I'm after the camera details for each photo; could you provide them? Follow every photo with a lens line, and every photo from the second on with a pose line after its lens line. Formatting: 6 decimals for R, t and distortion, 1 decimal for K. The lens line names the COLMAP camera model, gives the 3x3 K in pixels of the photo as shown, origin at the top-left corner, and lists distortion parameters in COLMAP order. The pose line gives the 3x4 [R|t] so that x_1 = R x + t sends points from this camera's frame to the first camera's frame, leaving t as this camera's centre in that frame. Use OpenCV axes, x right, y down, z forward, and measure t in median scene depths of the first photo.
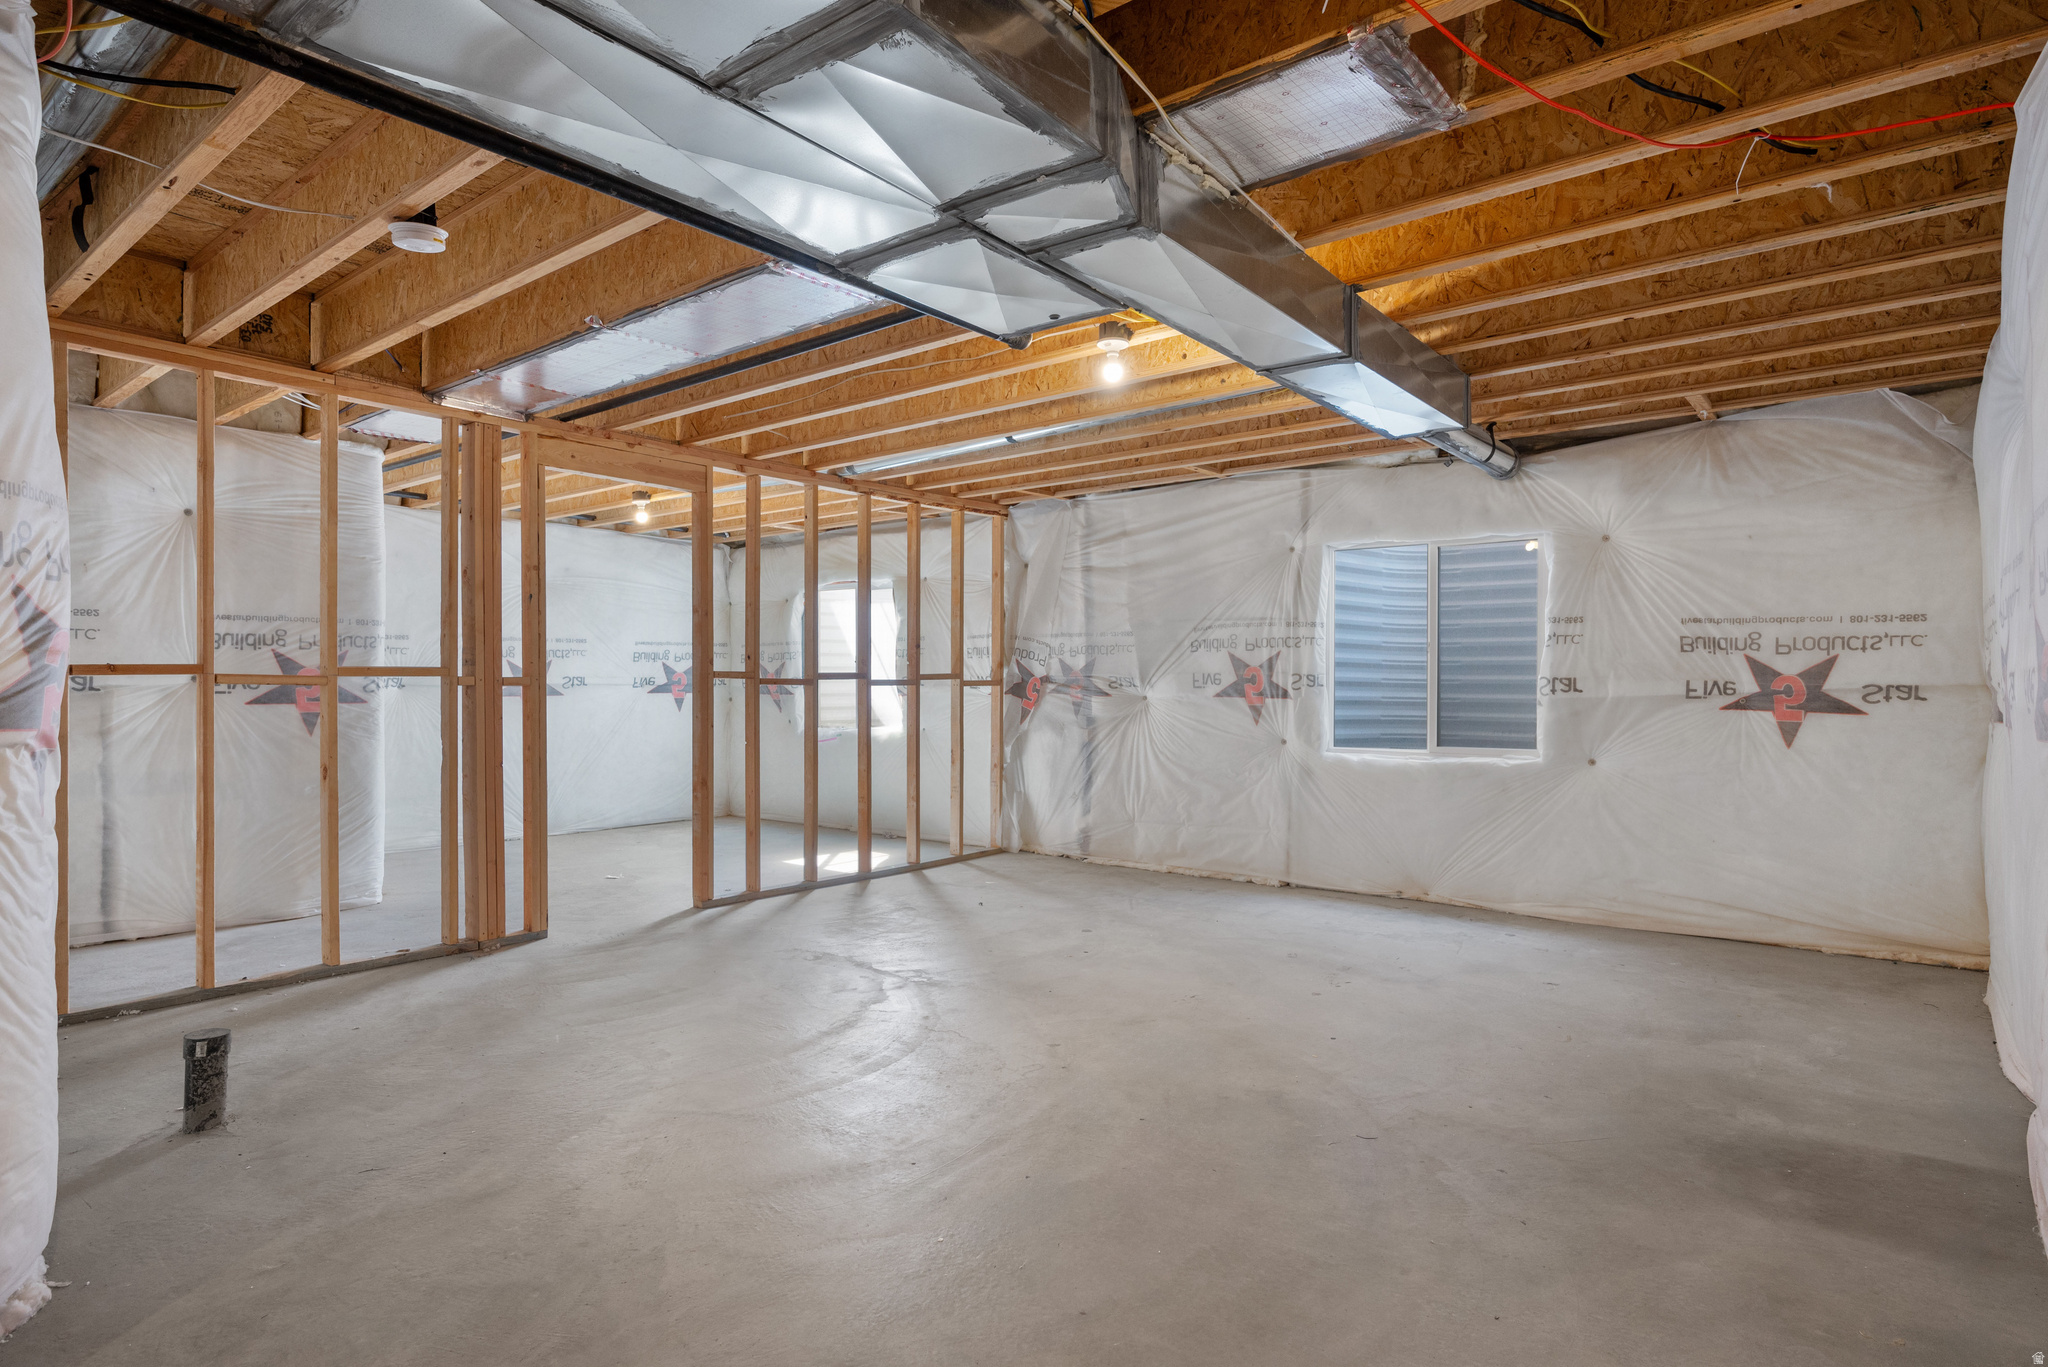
lens RADIAL K [[1113.2, 0, 1024.9], [0, 1113.2, 688.7], [0, 0, 1]] dist [-0.006295, -0.001219]
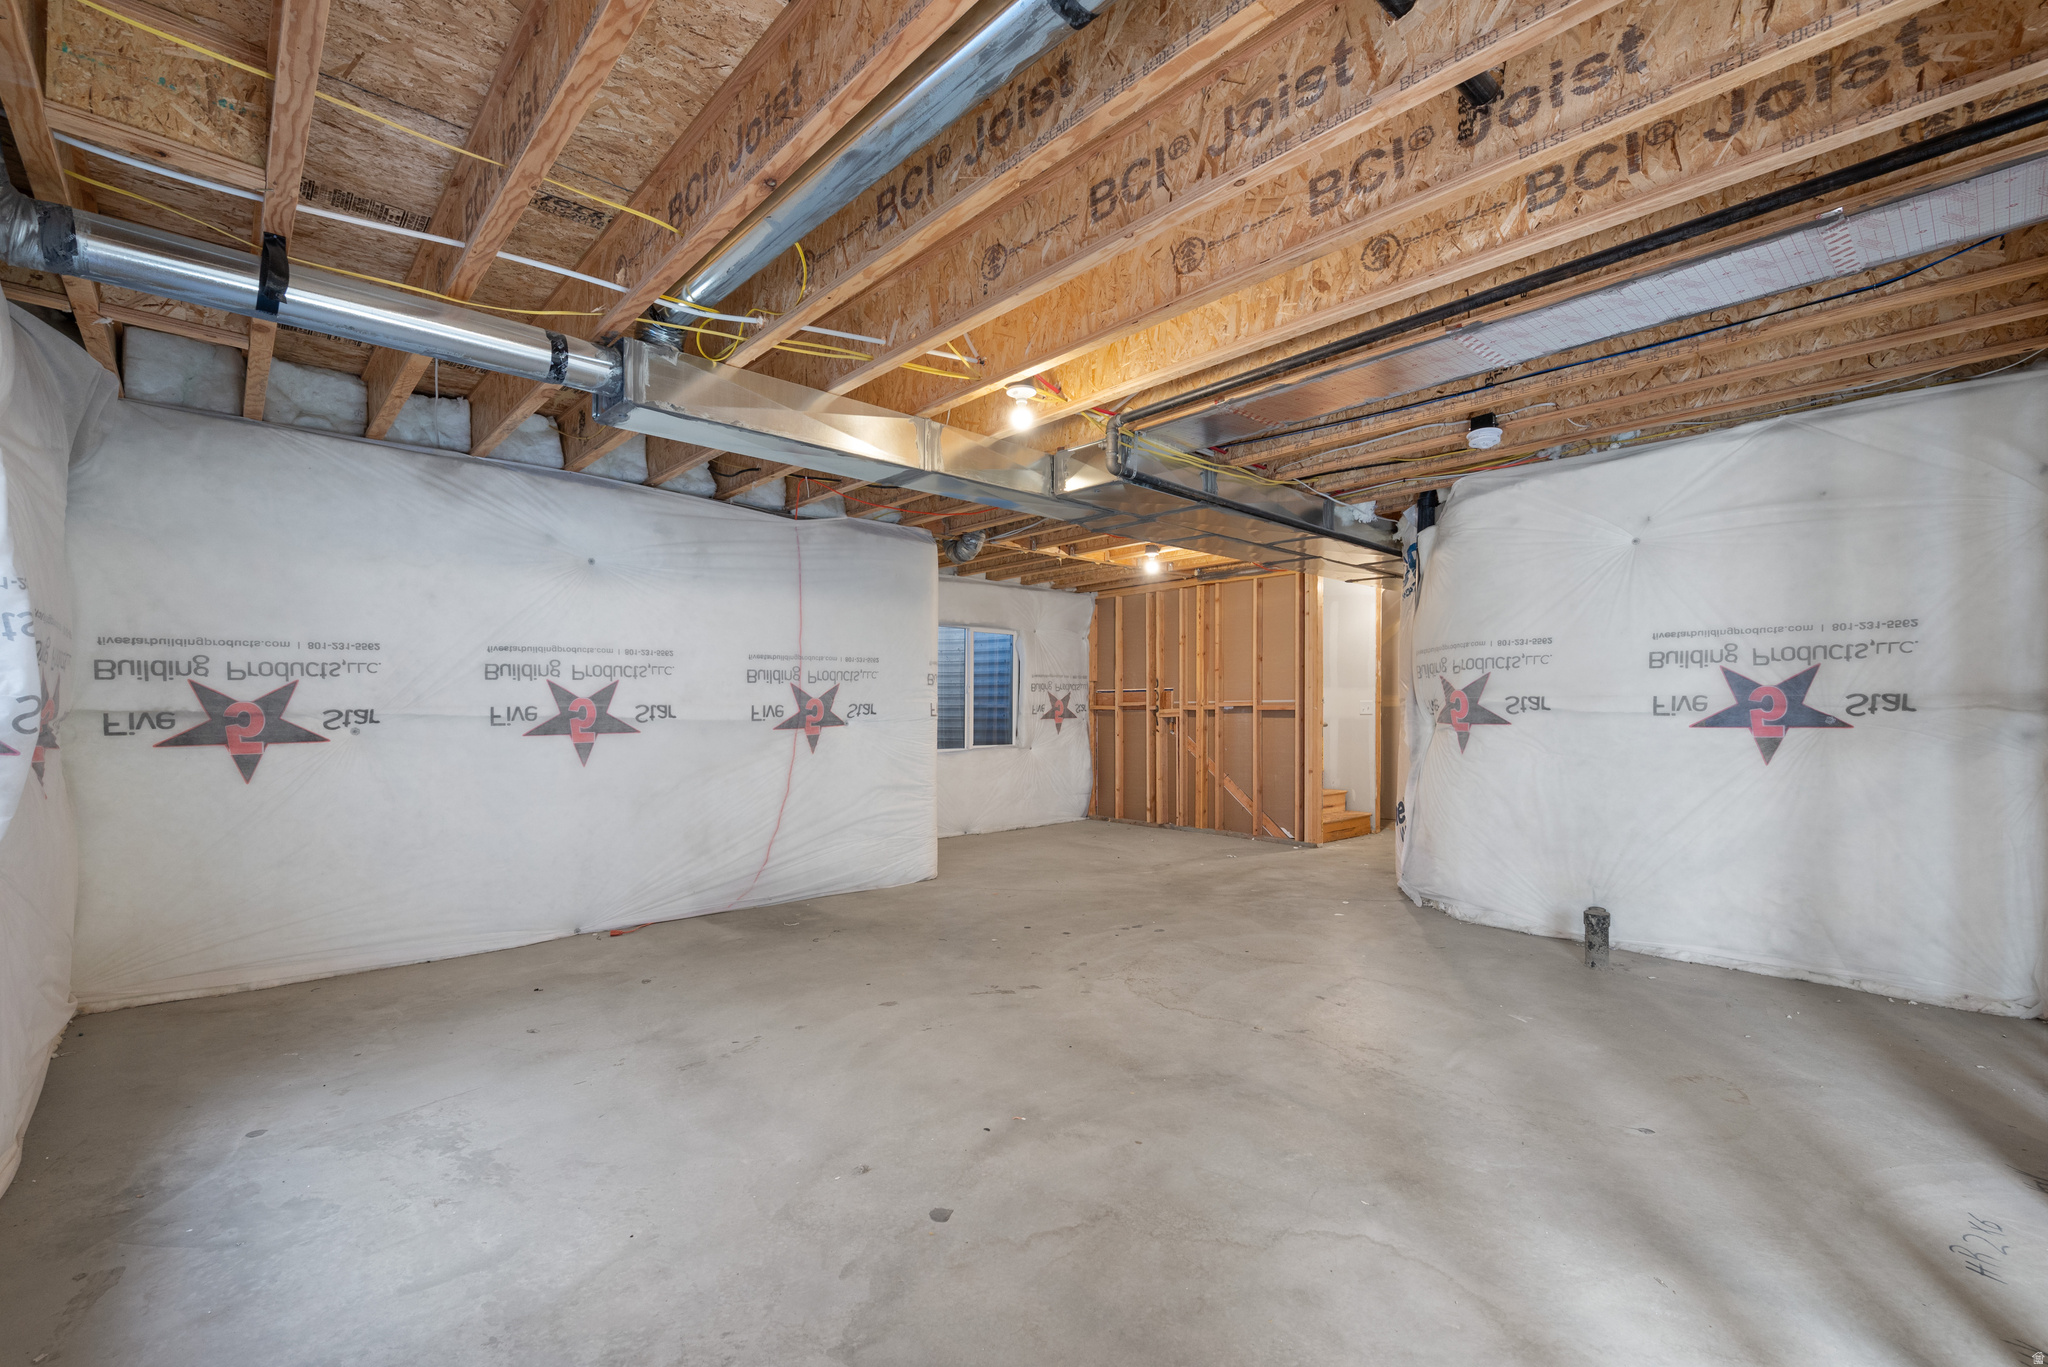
lens RADIAL K [[878.7, 0, 1029.8], [0, 878.7, 713.6], [0, 0, 1]] dist [0.000456, -0.000141]
pose [[-0.989100, 0.000924, 0.147240, -0.049557], [0.001586, 0.999989, 0.004383, -0.003410], [-0.147235, 0.004569, -0.989091, 1.696232]]
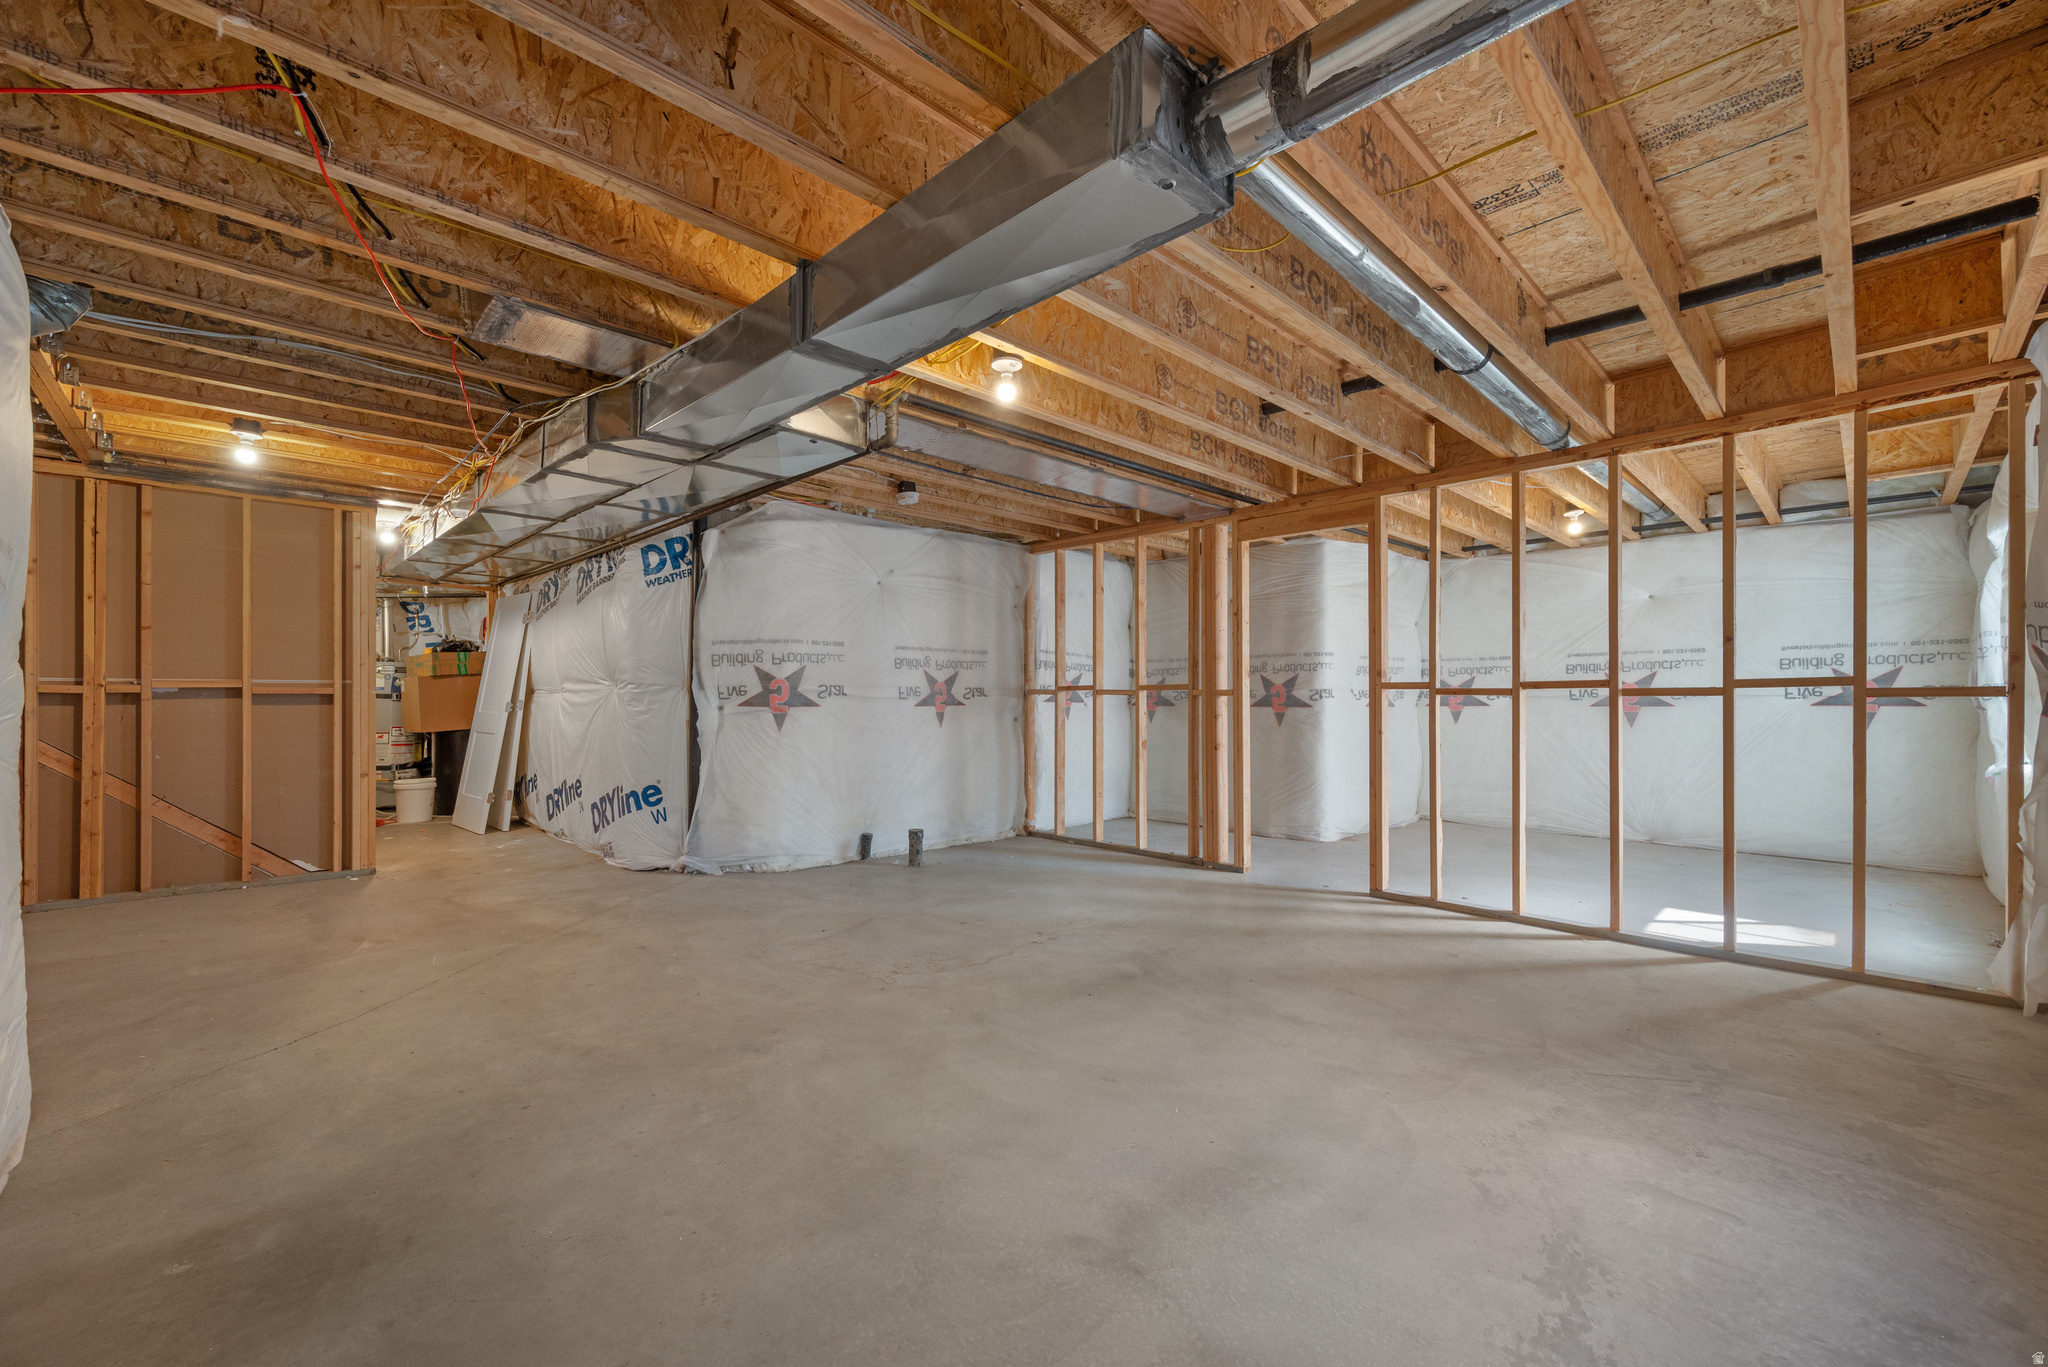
lens RADIAL K [[816.2, 0, 1021.1], [0, 816.2, 689.8], [0, 0, 1]] dist [0.006287, 0.000292]
pose [[-0.129793, -0.007739, -0.991511, 0.768610], [-0.002481, 0.999969, -0.007480, -0.002225], [0.991538, 0.001489, -0.129808, 1.023361]]
